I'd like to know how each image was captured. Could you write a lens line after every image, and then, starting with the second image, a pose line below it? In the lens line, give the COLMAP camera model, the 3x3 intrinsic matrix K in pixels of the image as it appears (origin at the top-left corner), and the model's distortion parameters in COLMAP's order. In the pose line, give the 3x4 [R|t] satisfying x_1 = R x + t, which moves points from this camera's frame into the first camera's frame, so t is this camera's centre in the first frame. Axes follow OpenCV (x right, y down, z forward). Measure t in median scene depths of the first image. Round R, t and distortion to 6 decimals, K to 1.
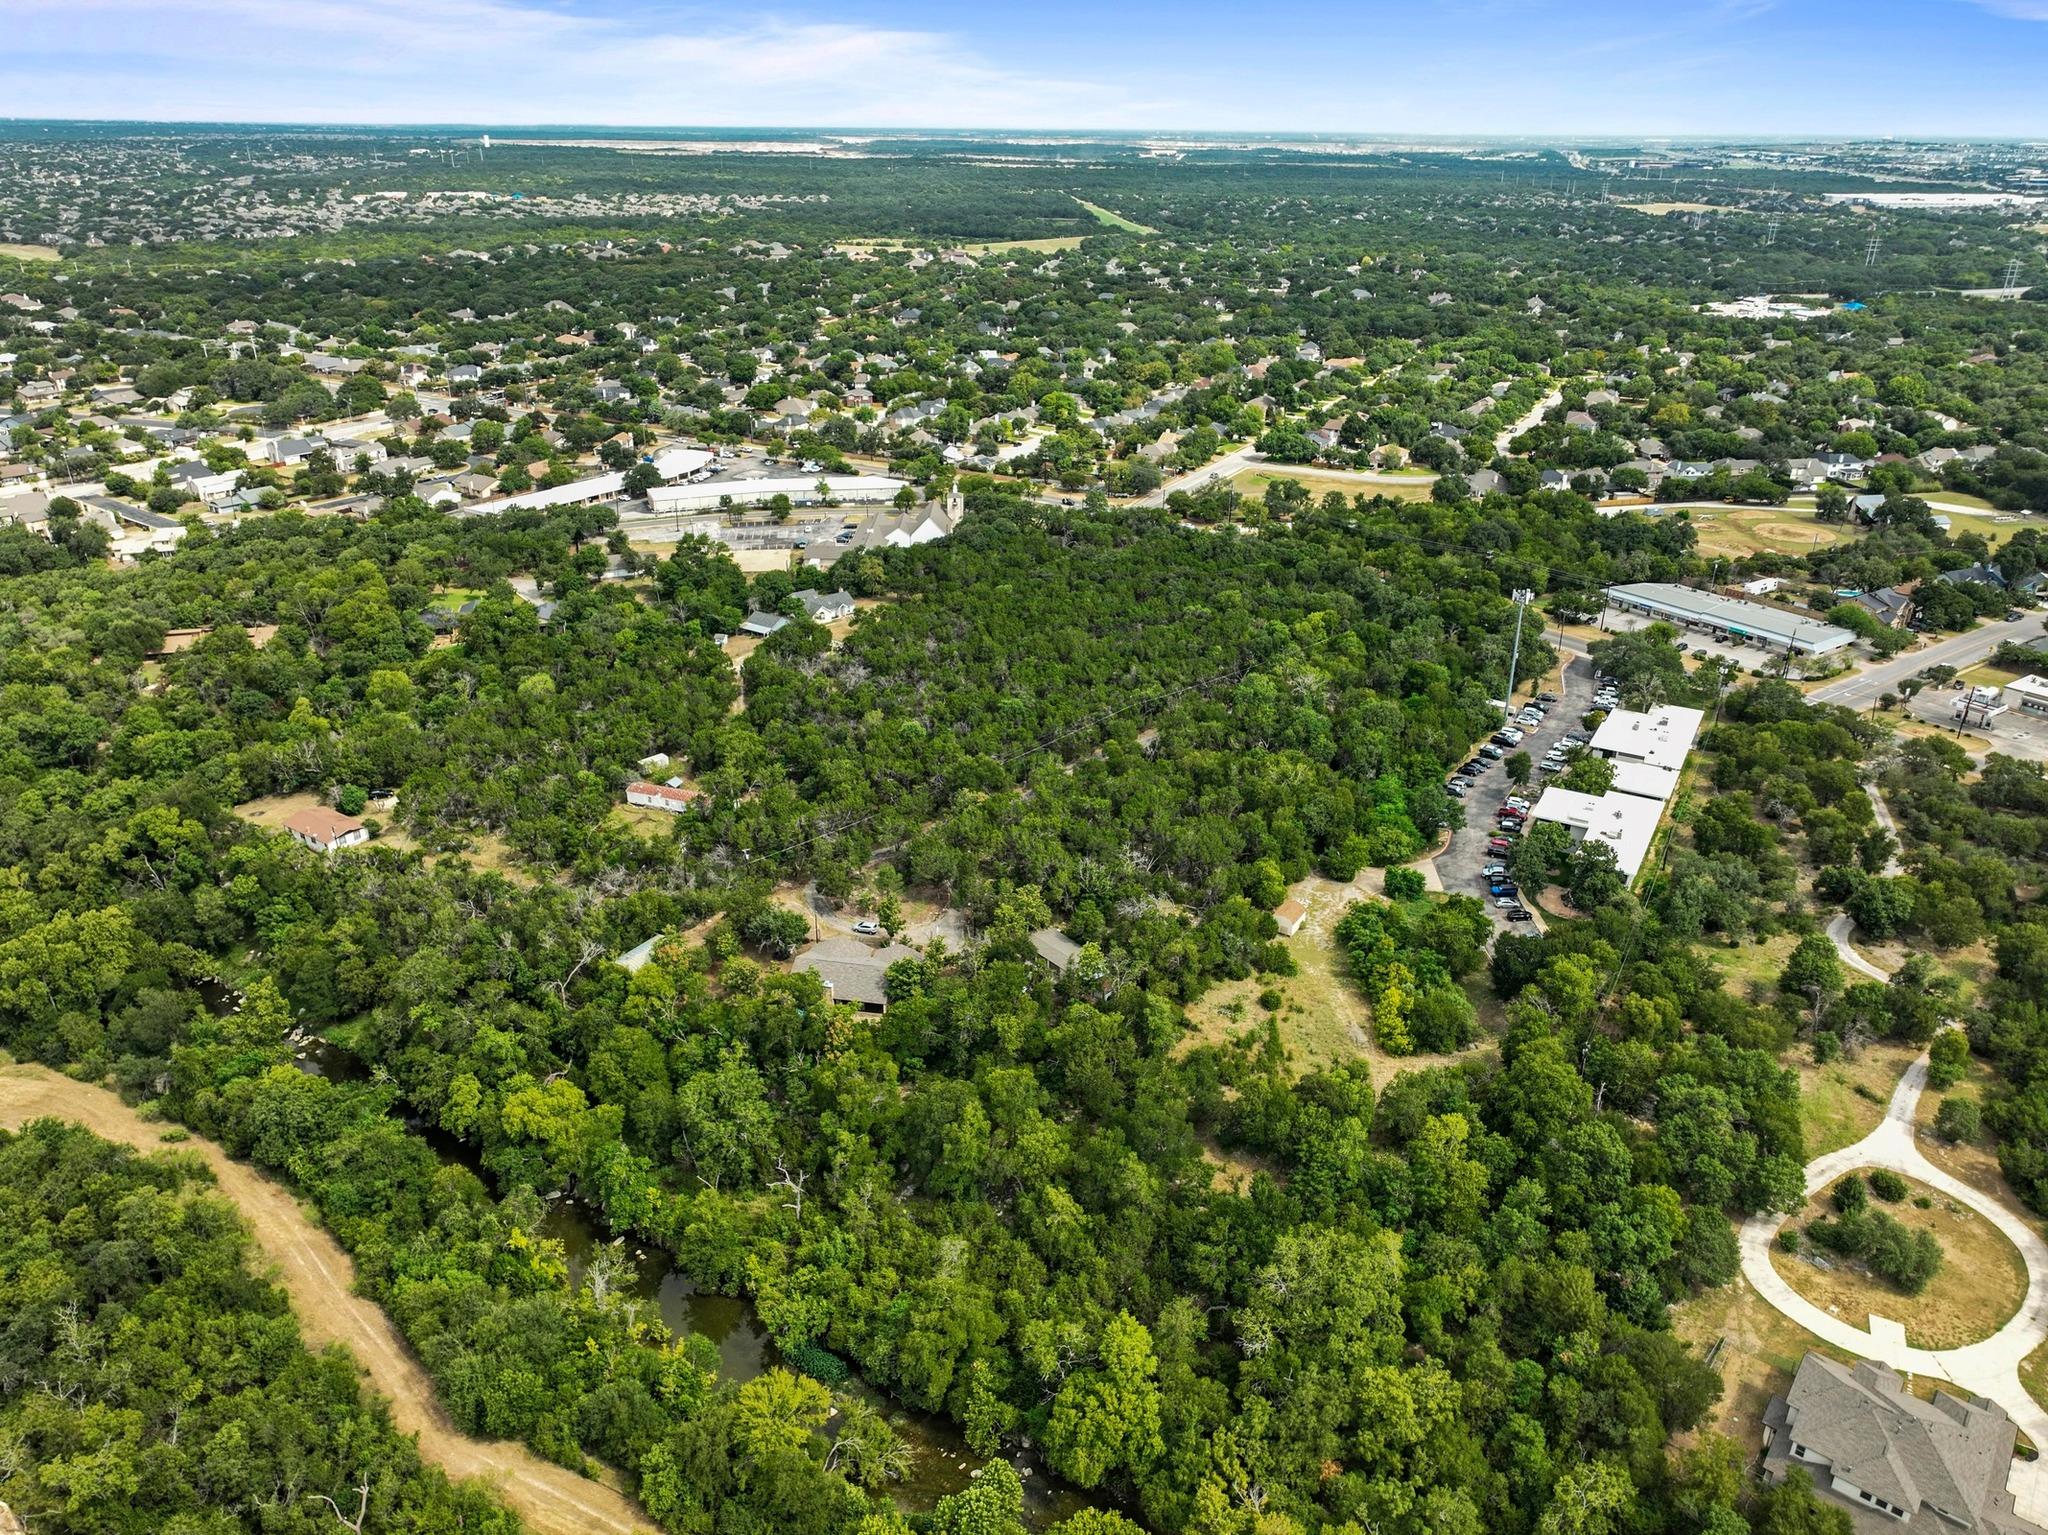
lens RADIAL K [[1442.6, 0, 1030.9], [0, 1442.6, 766.8], [0, 0, 1]] dist [0.005855, 0.005207]
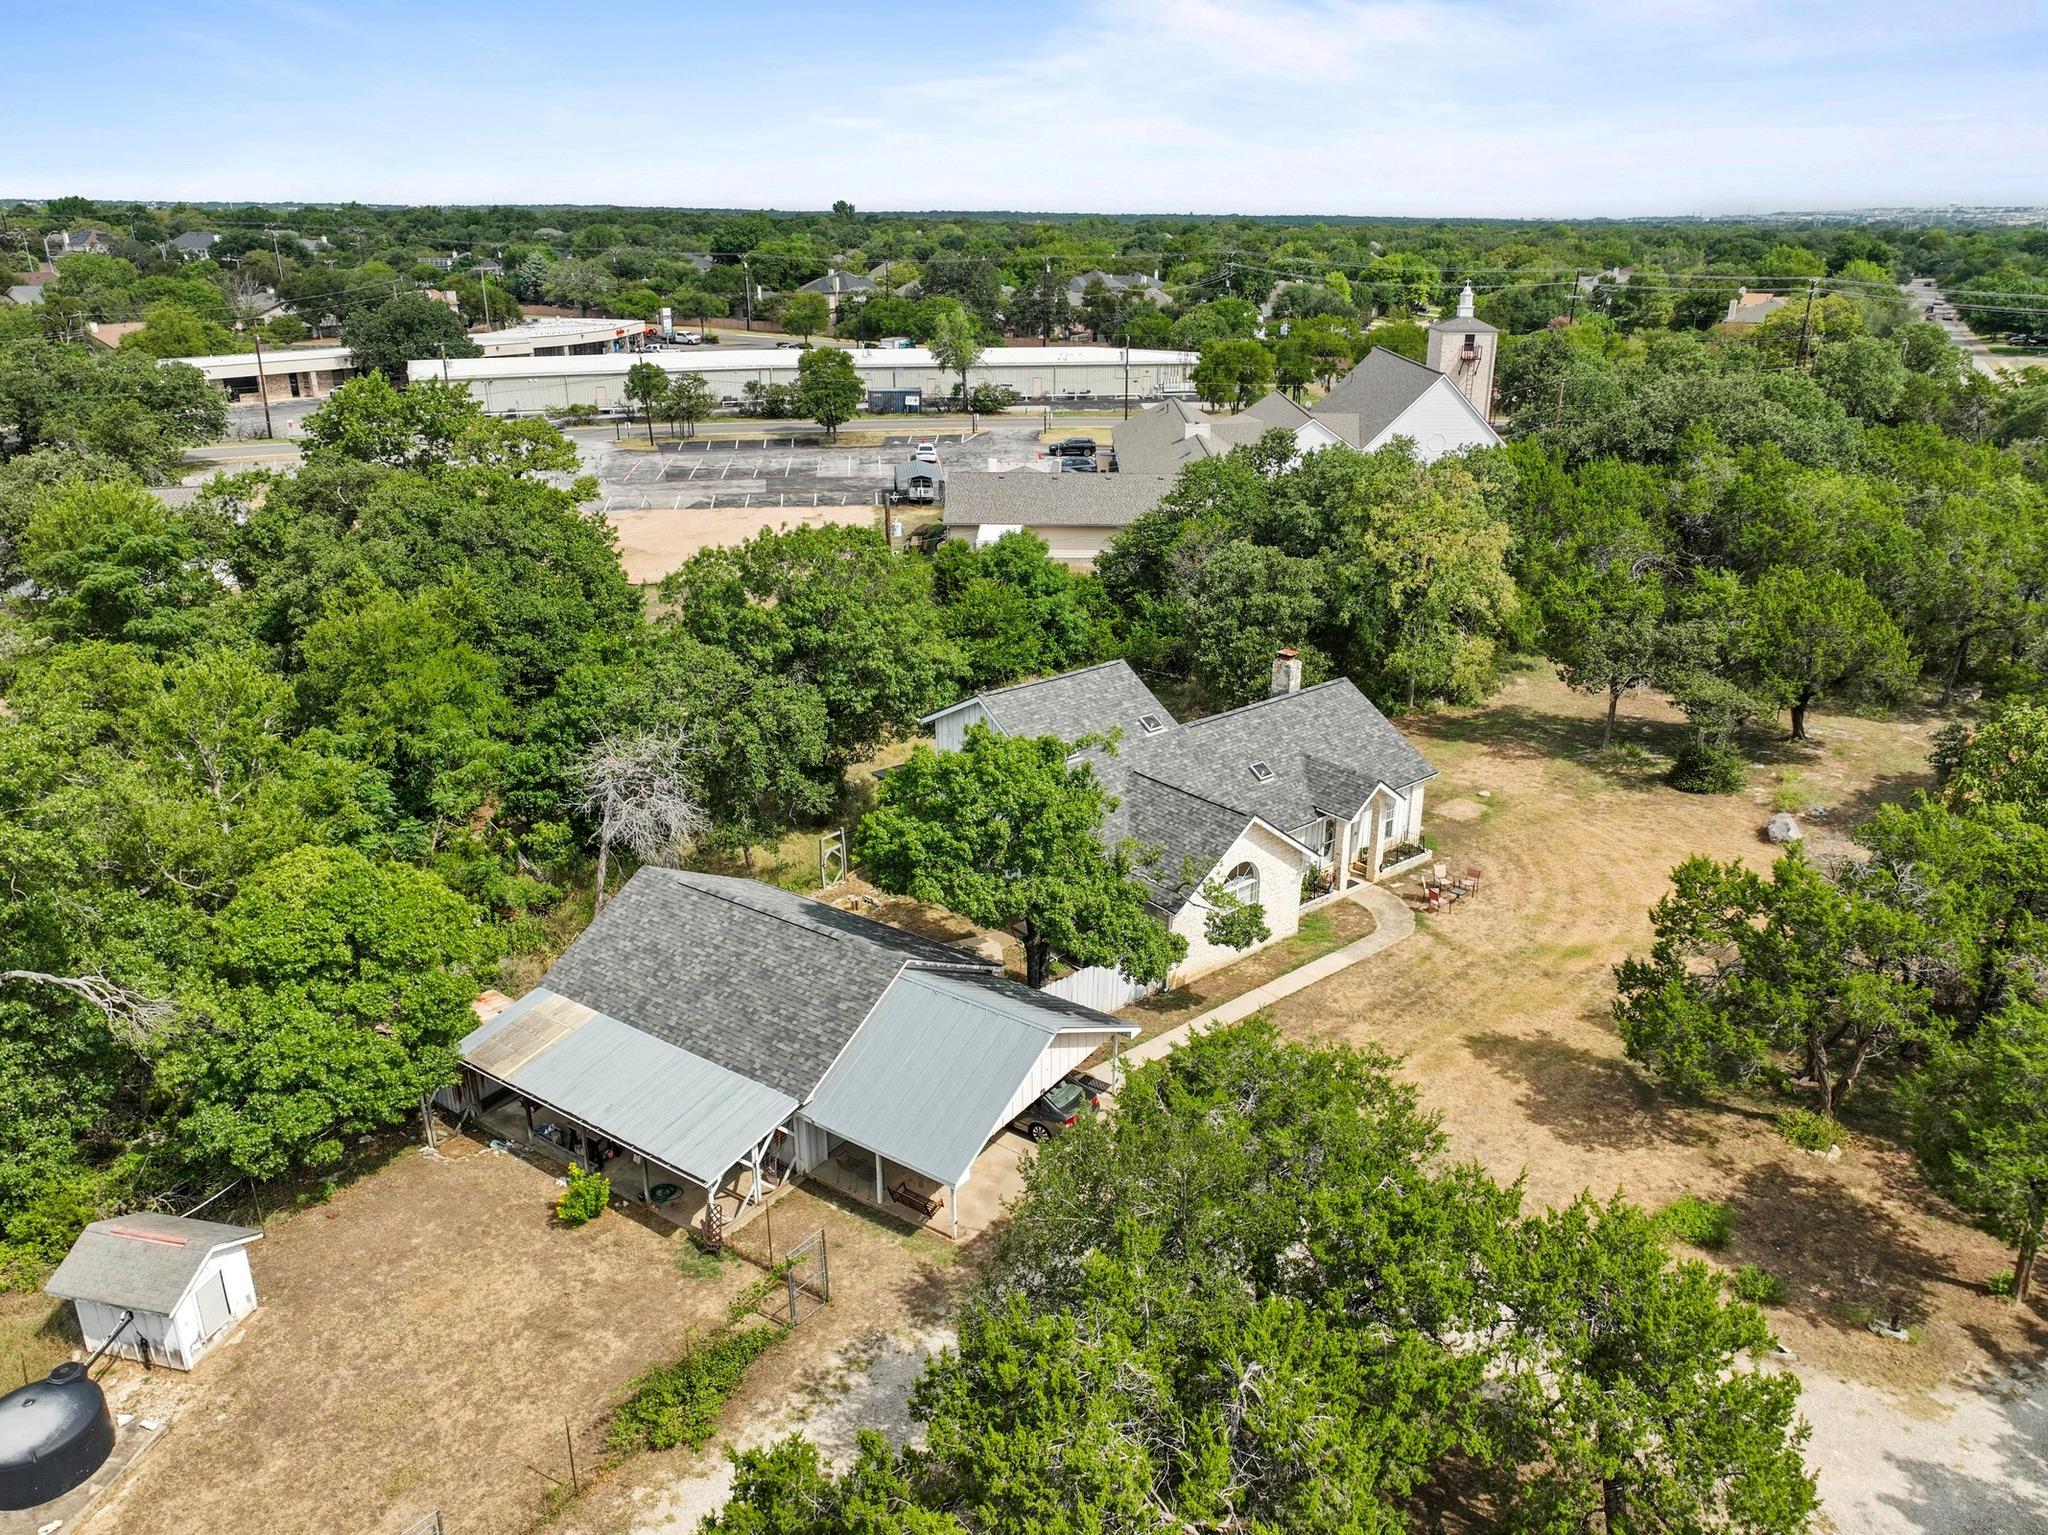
lens RADIAL K [[1442.6, 0, 1030.9], [0, 1442.6, 766.8], [0, 0, 1]] dist [0.005855, 0.005207]
pose [[0.999927, -0.000556, -0.012099, -0.132915], [-0.000128, 0.998403, -0.056486, -0.090101], [0.012111, 0.056483, 0.998330, 0.738102]]
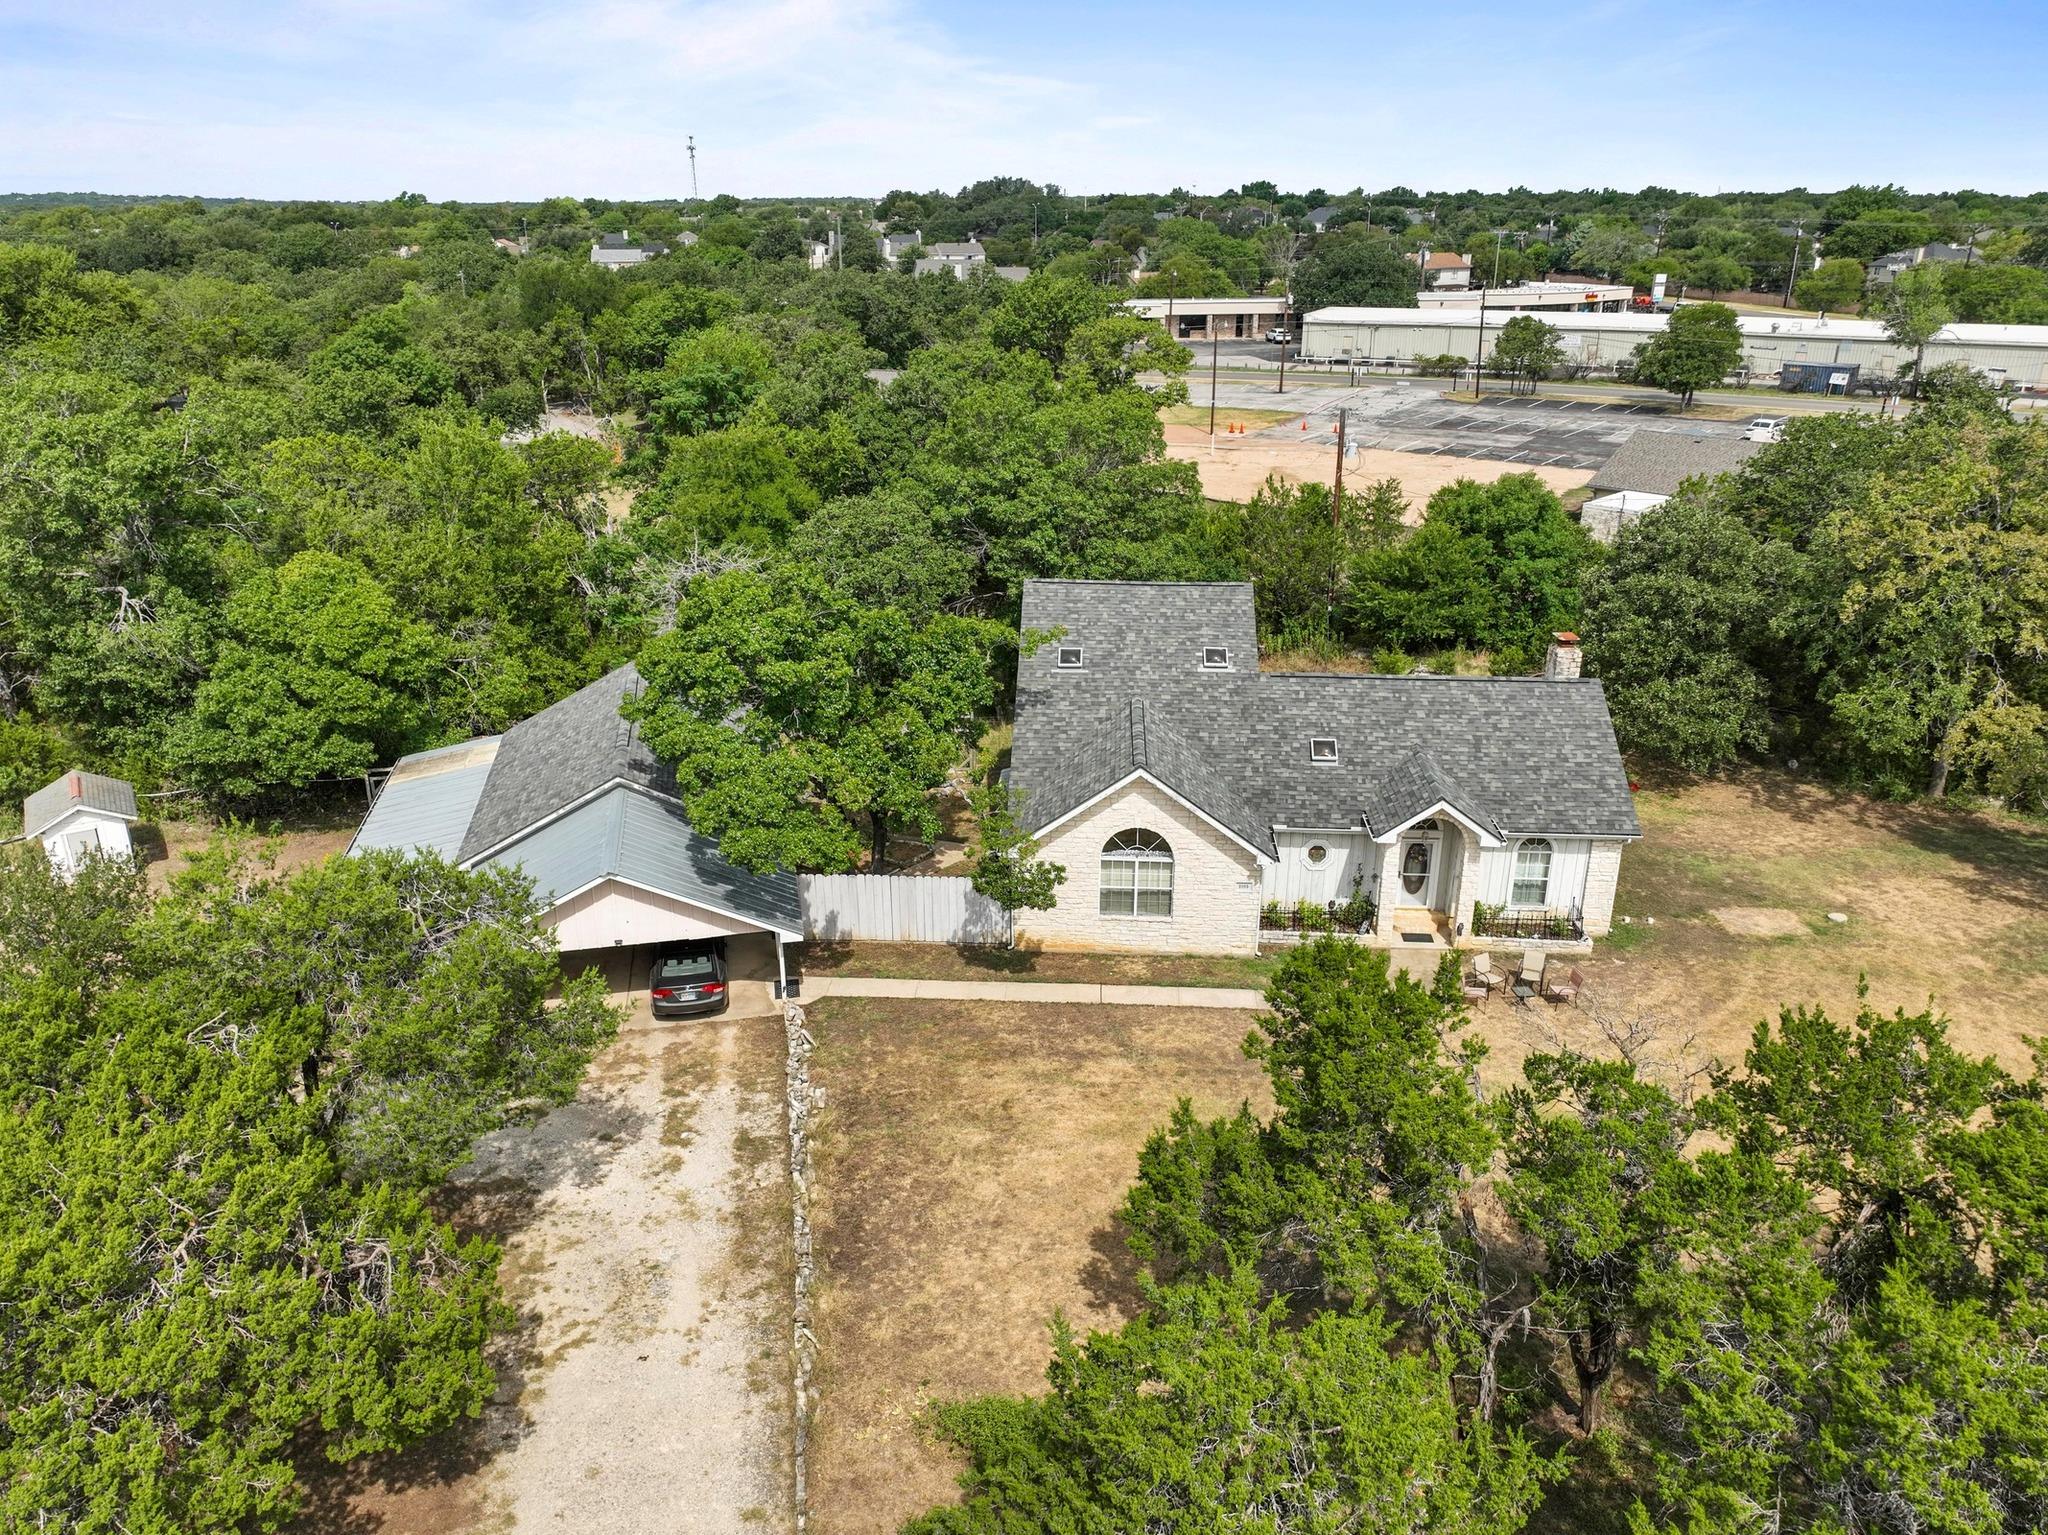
lens RADIAL K [[1442.6, 0, 1030.9], [0, 1442.6, 766.8], [0, 0, 1]] dist [0.005855, 0.005207]
pose [[0.720357, 0.245546, -0.648685, -0.077826], [-0.280901, 0.958389, 0.050840, -0.094312], [0.634177, 0.145594, 0.759357, 0.772930]]
